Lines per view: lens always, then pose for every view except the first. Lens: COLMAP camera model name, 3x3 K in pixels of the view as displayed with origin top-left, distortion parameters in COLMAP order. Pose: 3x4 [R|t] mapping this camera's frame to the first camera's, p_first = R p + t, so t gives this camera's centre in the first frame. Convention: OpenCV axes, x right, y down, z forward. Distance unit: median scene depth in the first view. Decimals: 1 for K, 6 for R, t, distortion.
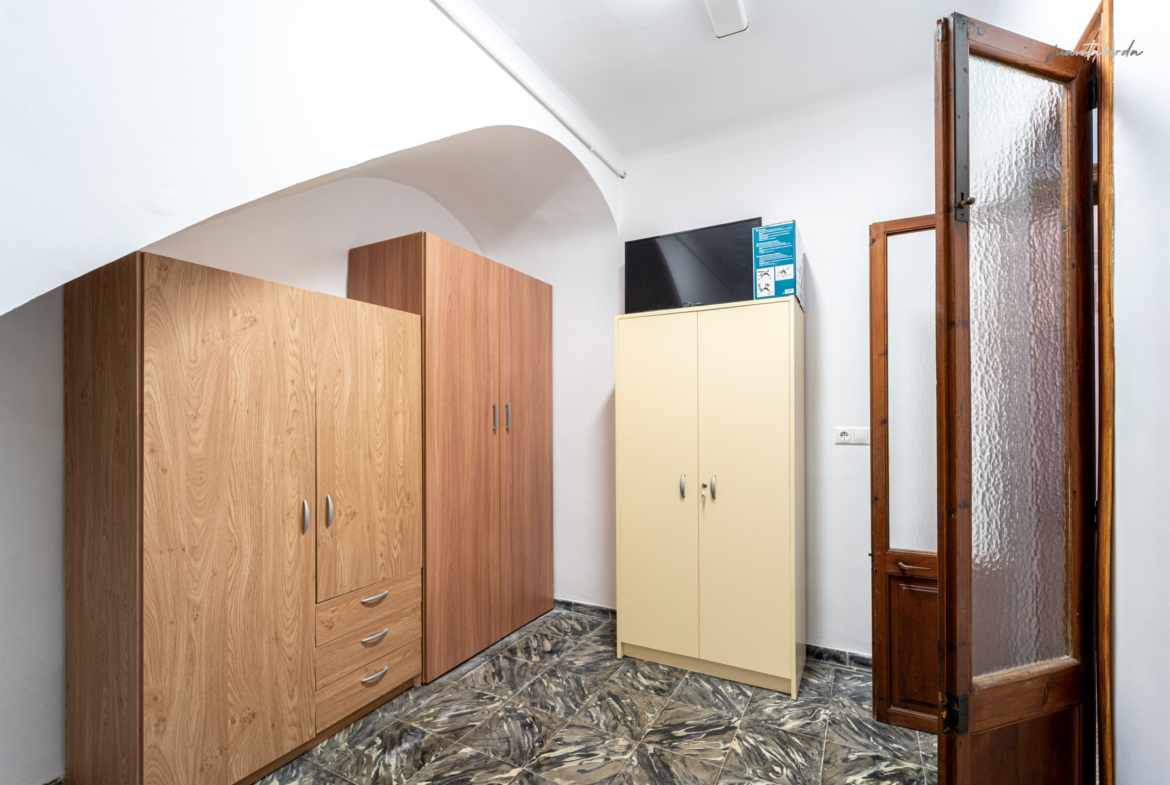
lens RADIAL K [[485.0, 0, 590.8], [0, 485.0, 419.4], [0, 0, 1]] dist [0.003112, -0.001418]
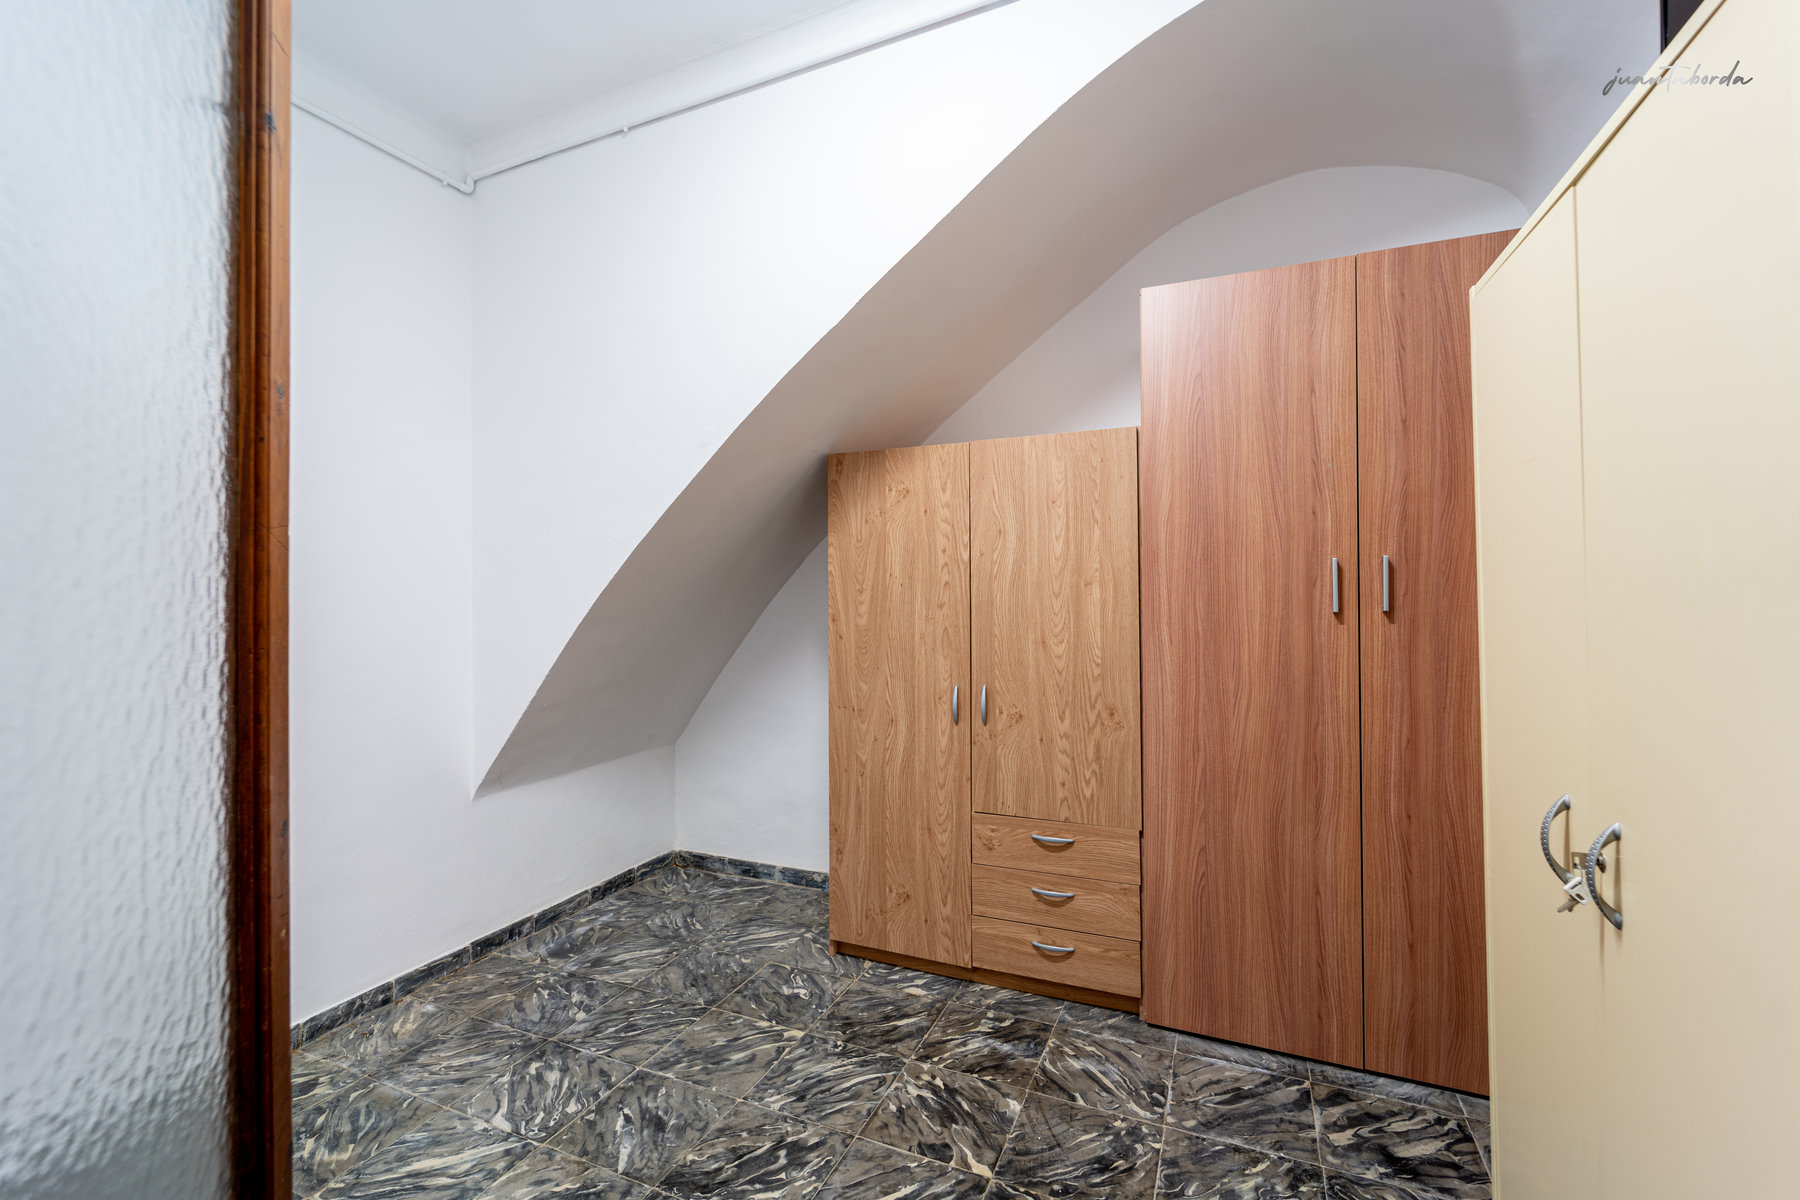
lens RADIAL K [[746.2, 0, 901.5], [0, 746.2, 590.7], [0, 0, 1]] dist [0.003112, -0.001418]
pose [[0.109906, -0.001087, -0.993941, 0.653660], [0.004391, 0.999990, -0.000608, -0.003482], [0.993932, -0.004297, 0.109910, 0.679006]]
